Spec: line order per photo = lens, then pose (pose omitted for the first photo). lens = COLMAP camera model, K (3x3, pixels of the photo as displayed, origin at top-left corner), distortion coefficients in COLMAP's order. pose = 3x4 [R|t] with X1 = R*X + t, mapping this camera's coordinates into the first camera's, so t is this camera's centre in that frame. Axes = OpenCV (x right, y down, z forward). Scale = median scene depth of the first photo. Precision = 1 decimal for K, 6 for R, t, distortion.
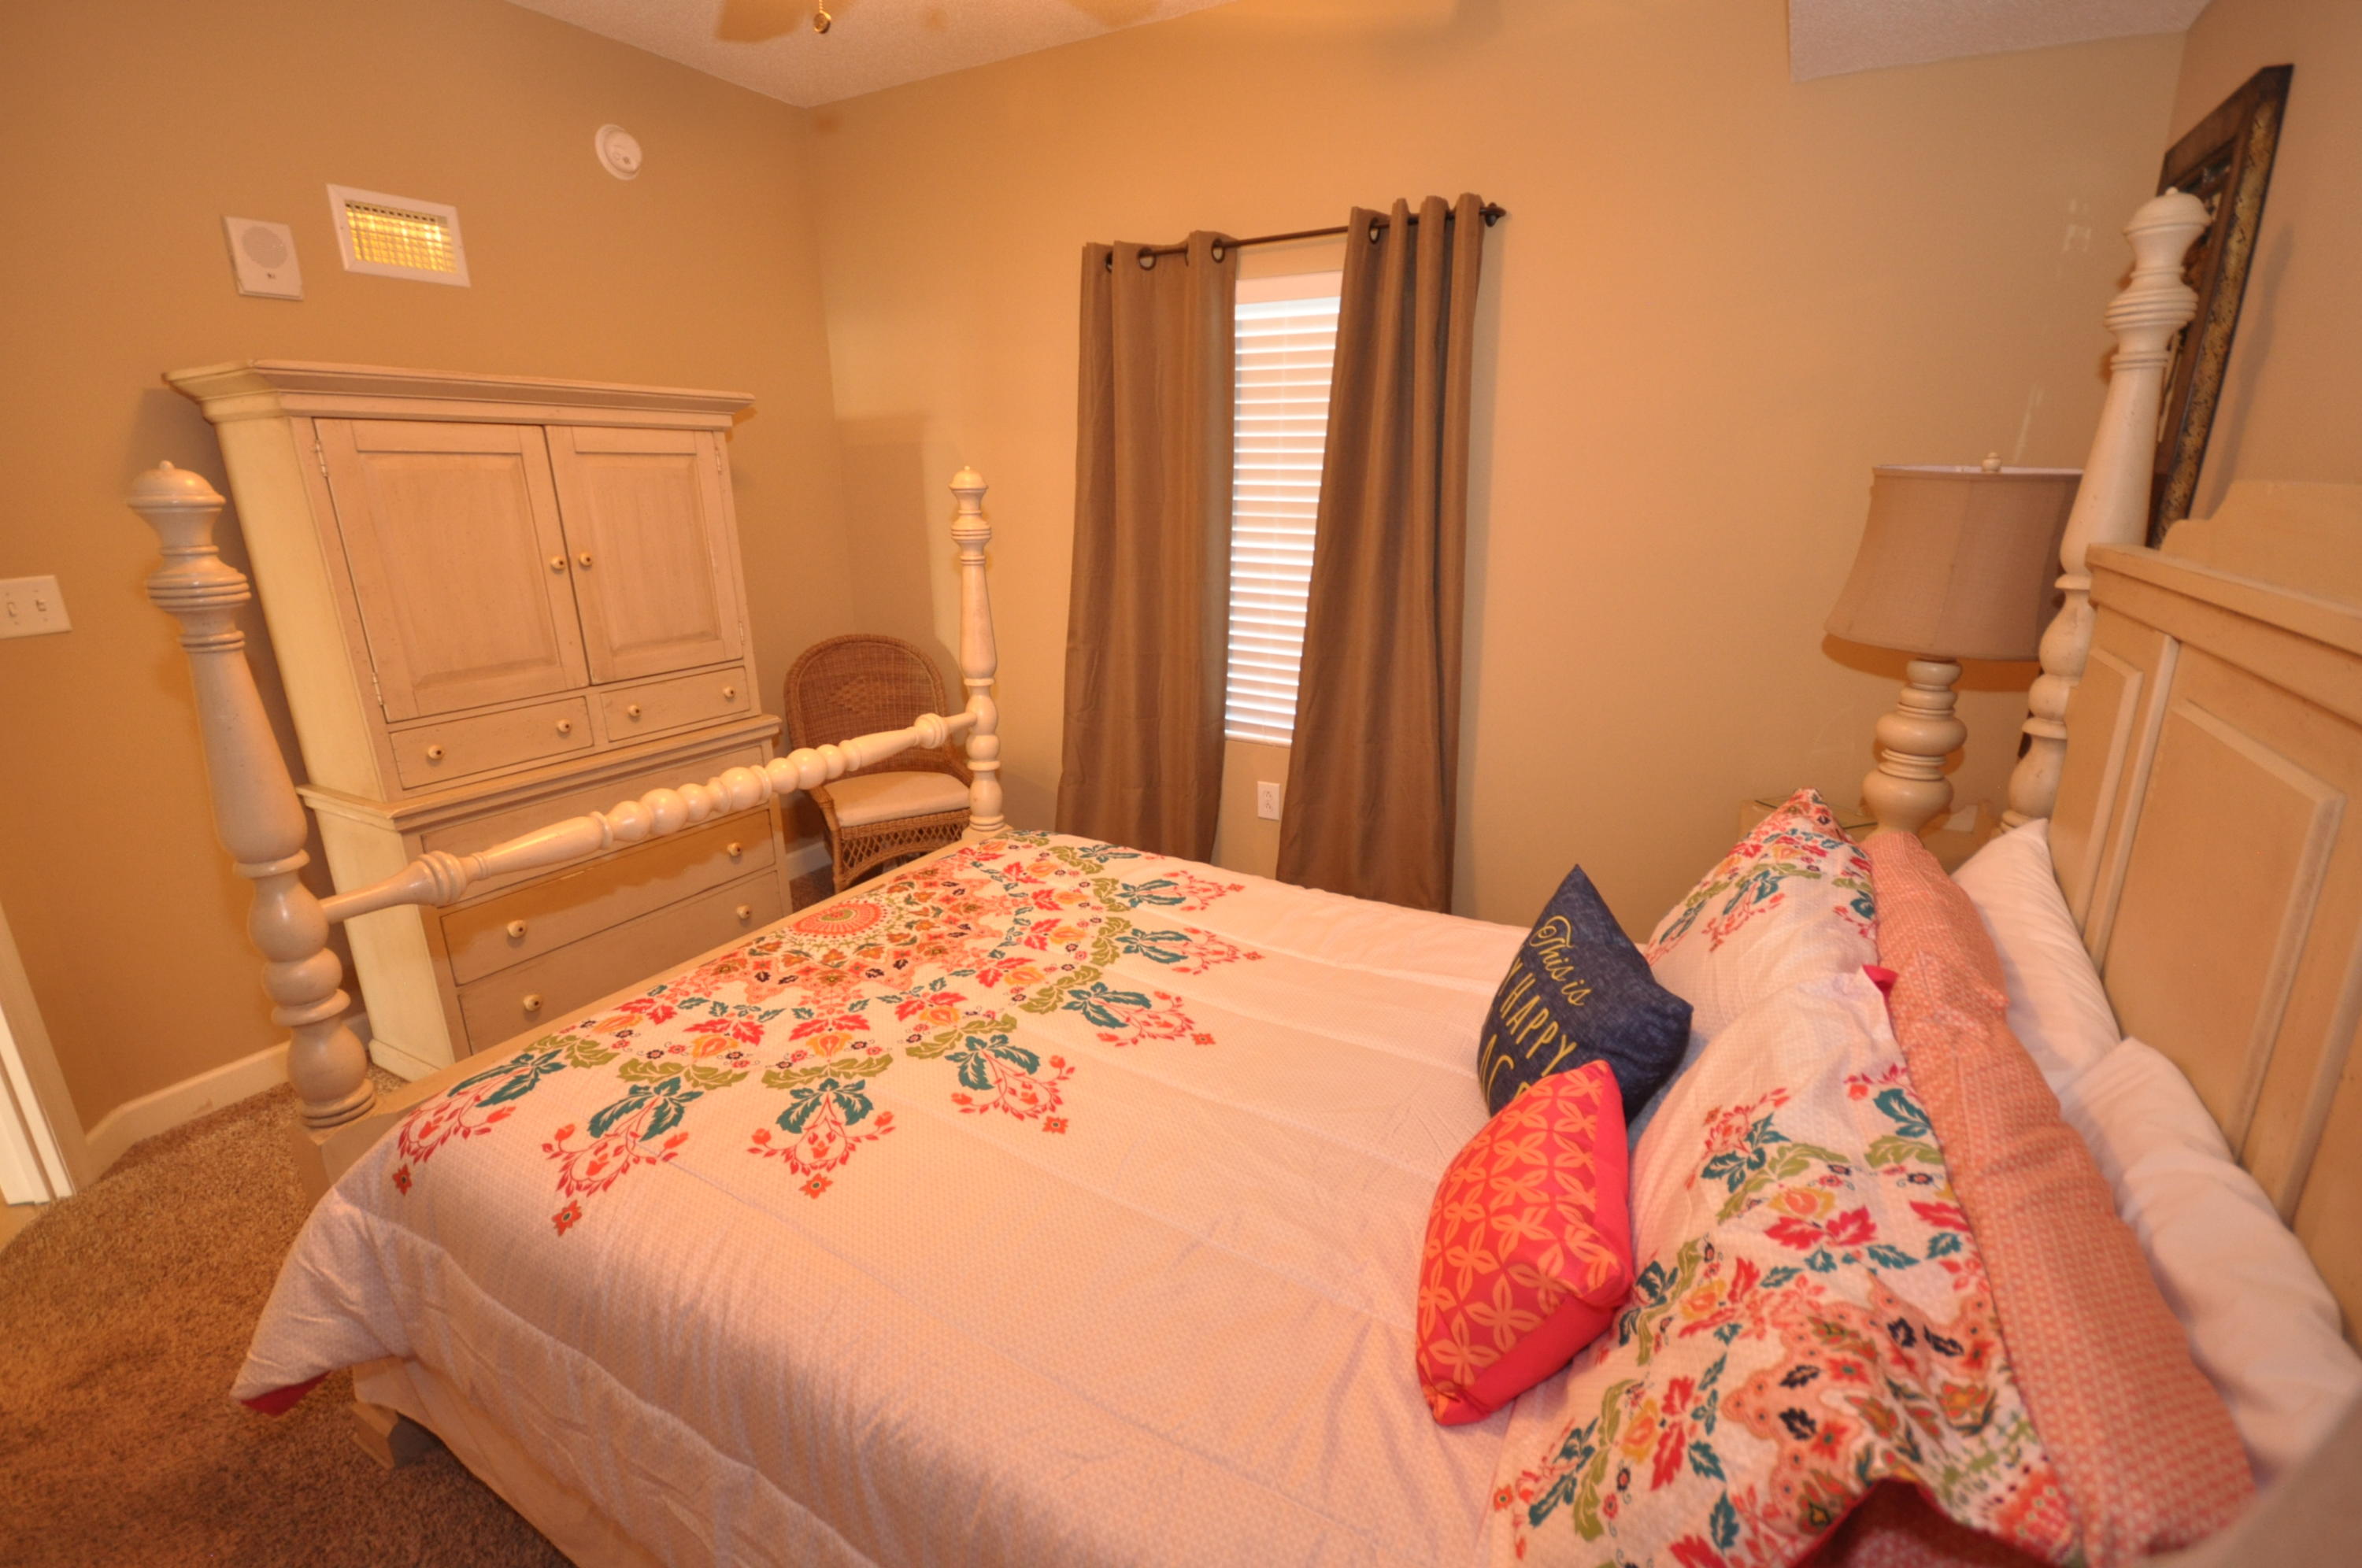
lens RADIAL K [[1036.3, 0, 1173.0], [0, 1036.3, 789.1], [0, 0, 1]] dist [-0.000824, -0.000003]
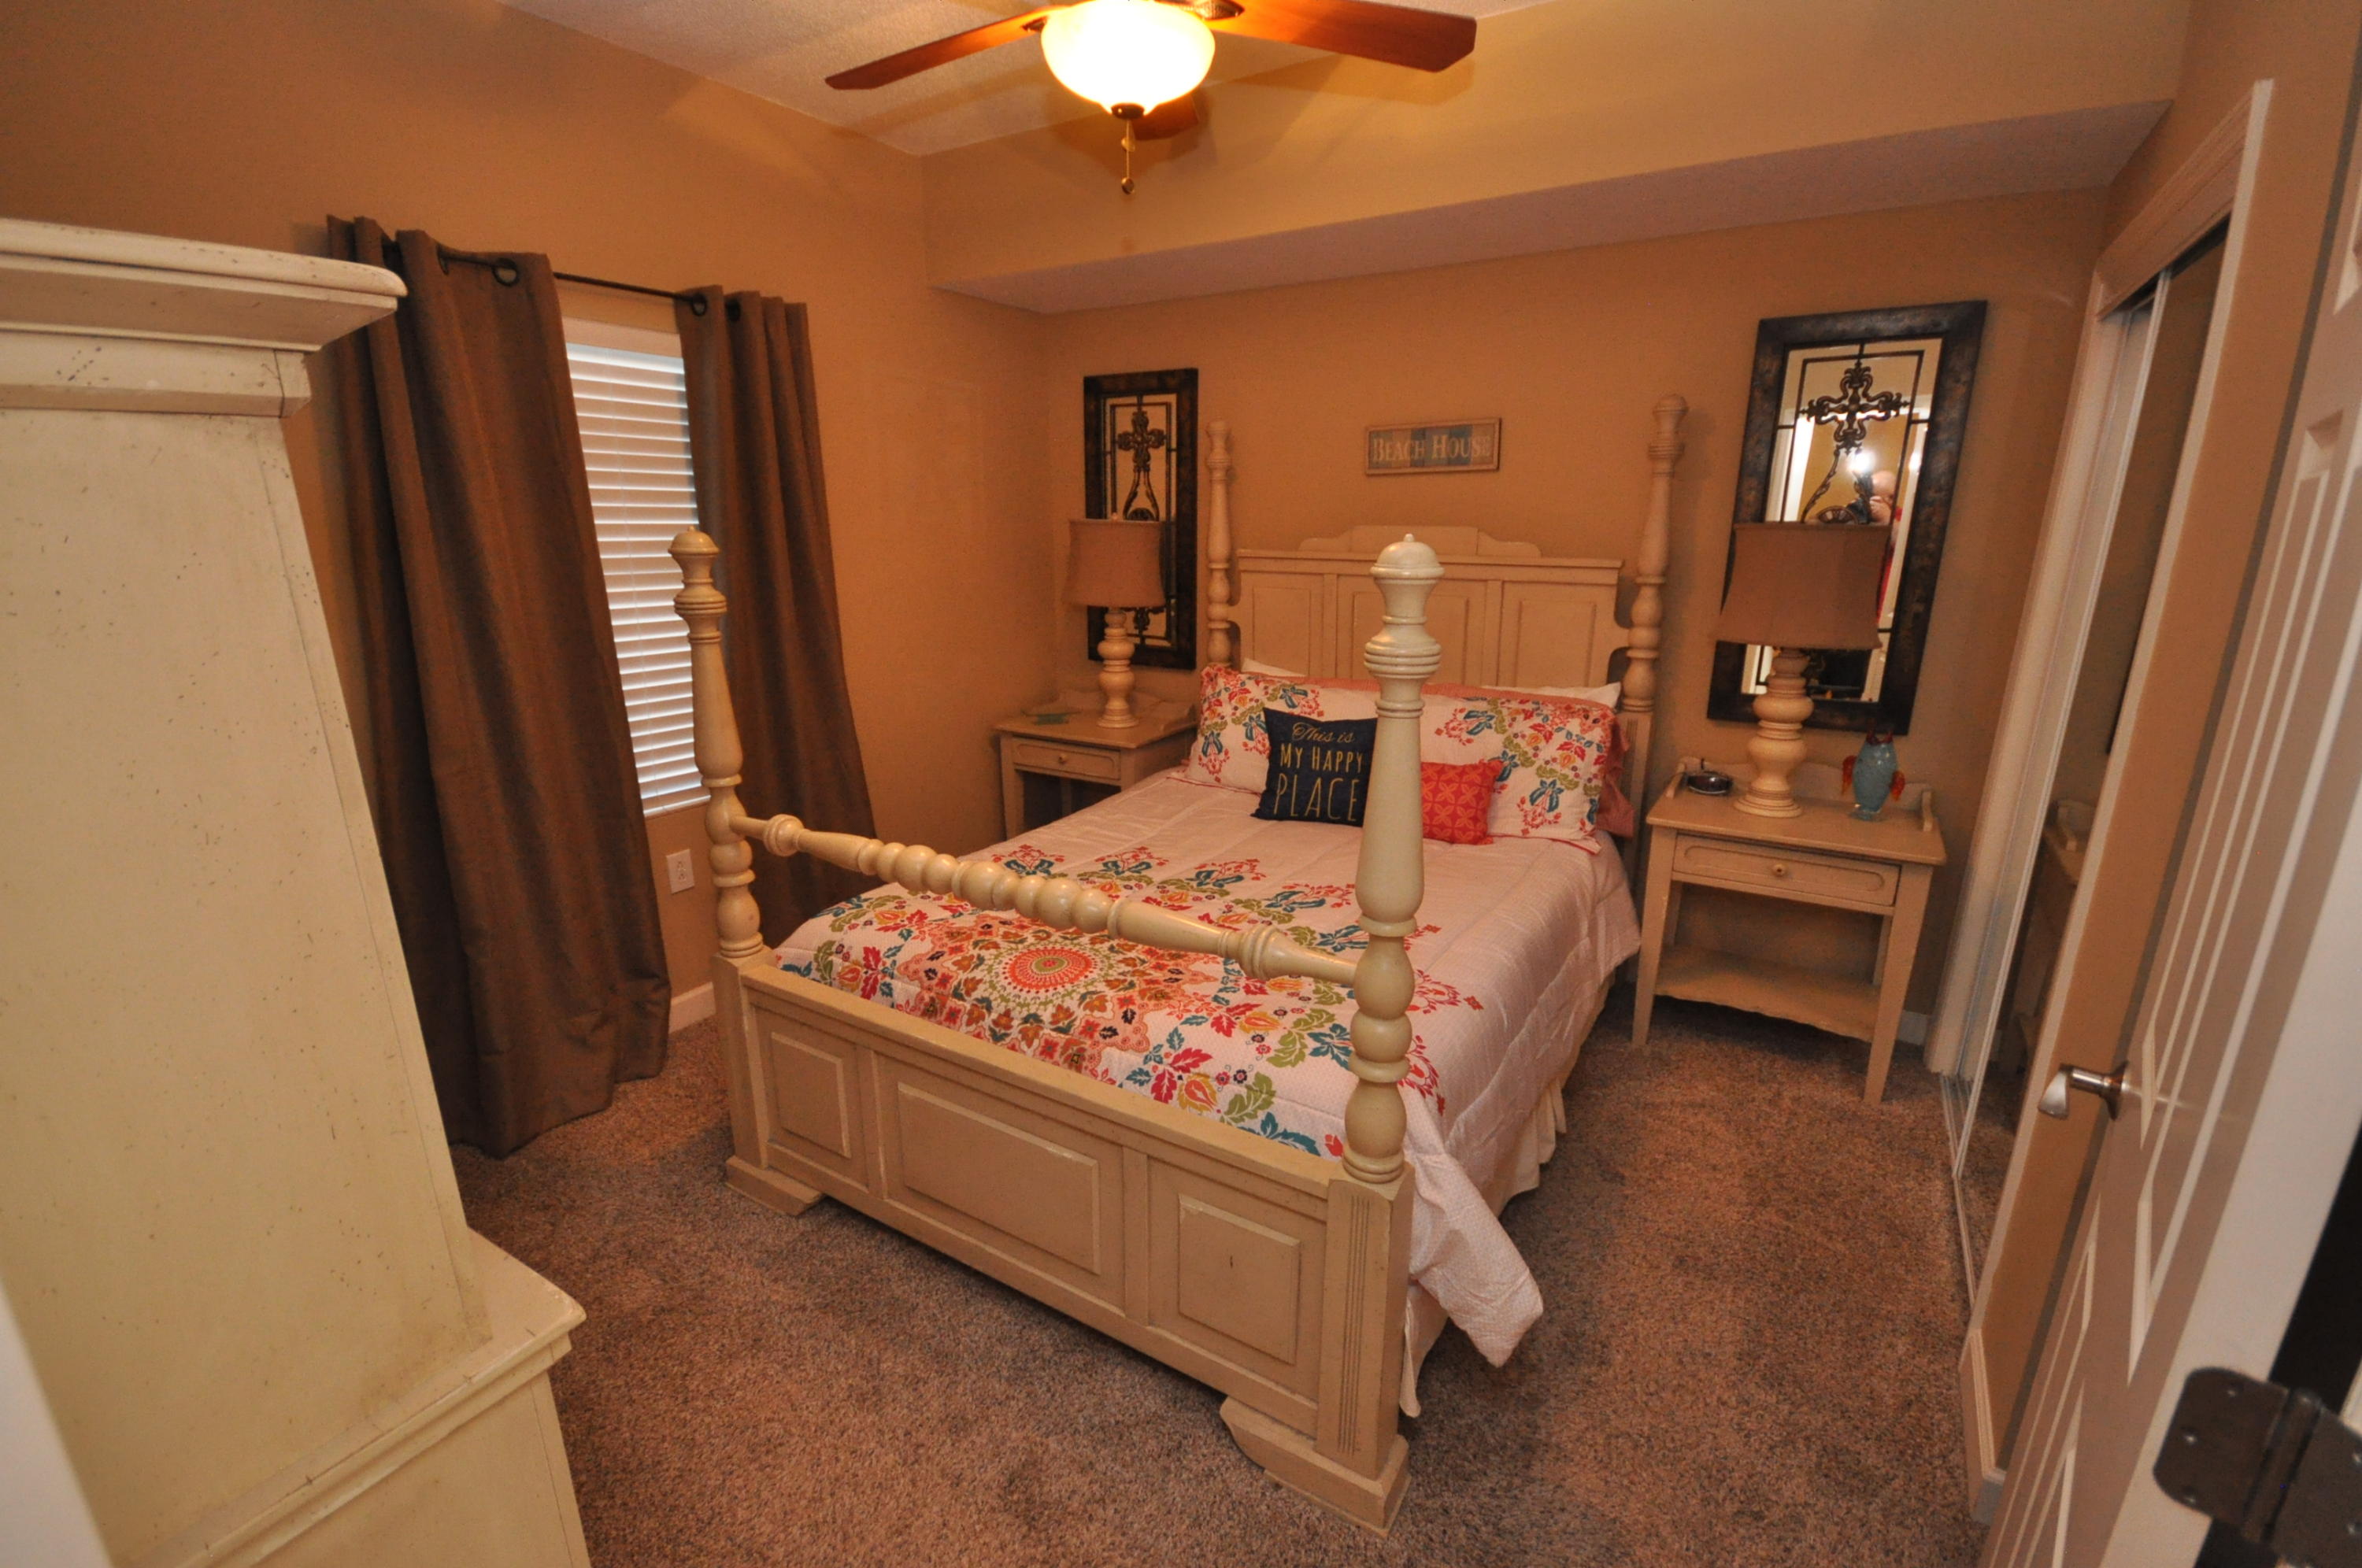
lens RADIAL K [[1036.3, 0, 1173.0], [0, 1036.3, 789.1], [0, 0, 1]] dist [-0.000824, -0.000003]
pose [[0.033710, -0.266331, 0.963292, -1.028151], [0.292161, 0.924364, 0.245344, -0.208361], [-0.955775, 0.273166, 0.108971, 0.592891]]
